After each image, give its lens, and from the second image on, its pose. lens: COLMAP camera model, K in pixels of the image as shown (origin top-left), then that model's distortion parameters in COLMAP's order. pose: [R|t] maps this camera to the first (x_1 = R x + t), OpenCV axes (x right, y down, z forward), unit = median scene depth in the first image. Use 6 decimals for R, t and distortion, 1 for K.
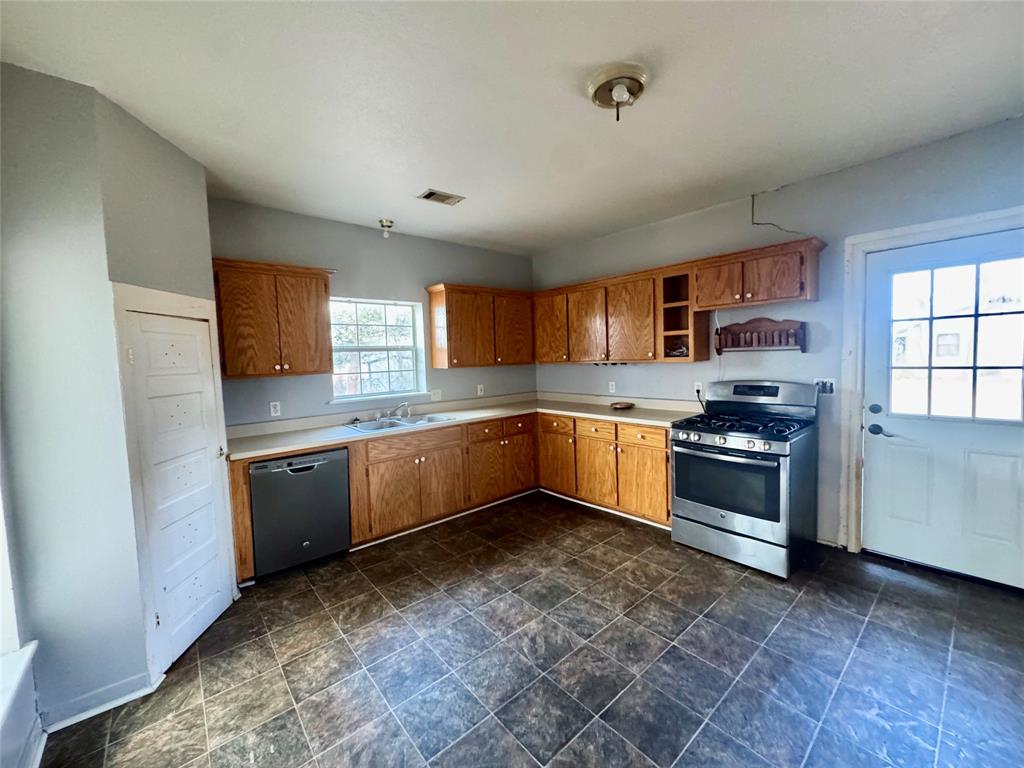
lens RADIAL K [[408.8, 0, 513.1], [0, 408.8, 381.6], [0, 0, 1]] dist [-0.001123, 0.000150]
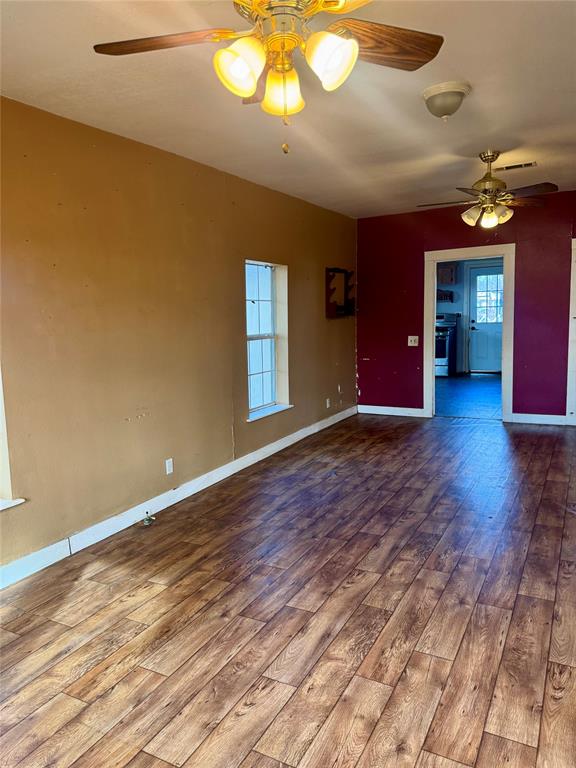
lens RADIAL K [[535.2, 0, 285.4], [0, 535.2, 387.0], [0, 0, 1]] dist [0.106462, -0.162049]
pose [[0.938797, -0.041382, 0.341976, -1.664805], [0.019714, 0.997585, 0.066599, 0.238890], [-0.343906, -0.055781, 0.937346, -2.127999]]
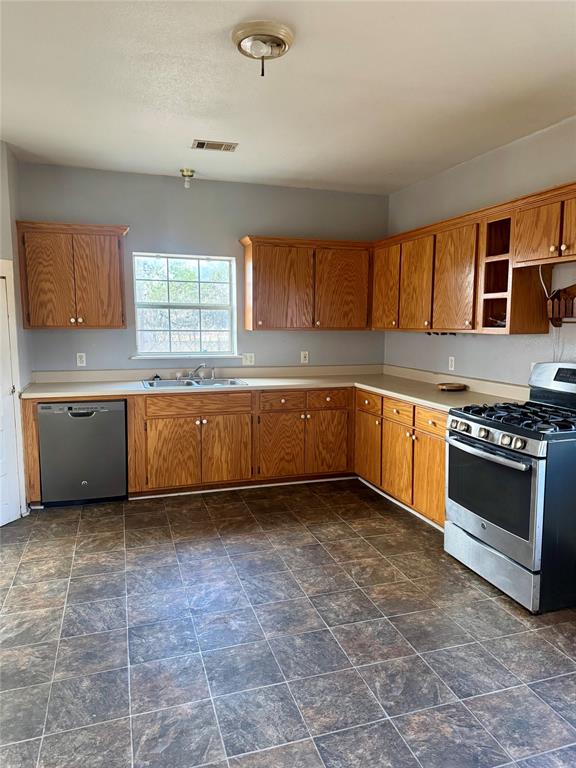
lens RADIAL K [[535.2, 0, 285.4], [0, 535.2, 387.0], [0, 0, 1]] dist [0.106462, -0.162049]
pose [[0.919754, 0.085236, -0.383128, 0.519691], [-0.059285, 0.995105, 0.079063, -0.006481], [0.387992, -0.050005, 0.920305, -0.120115]]
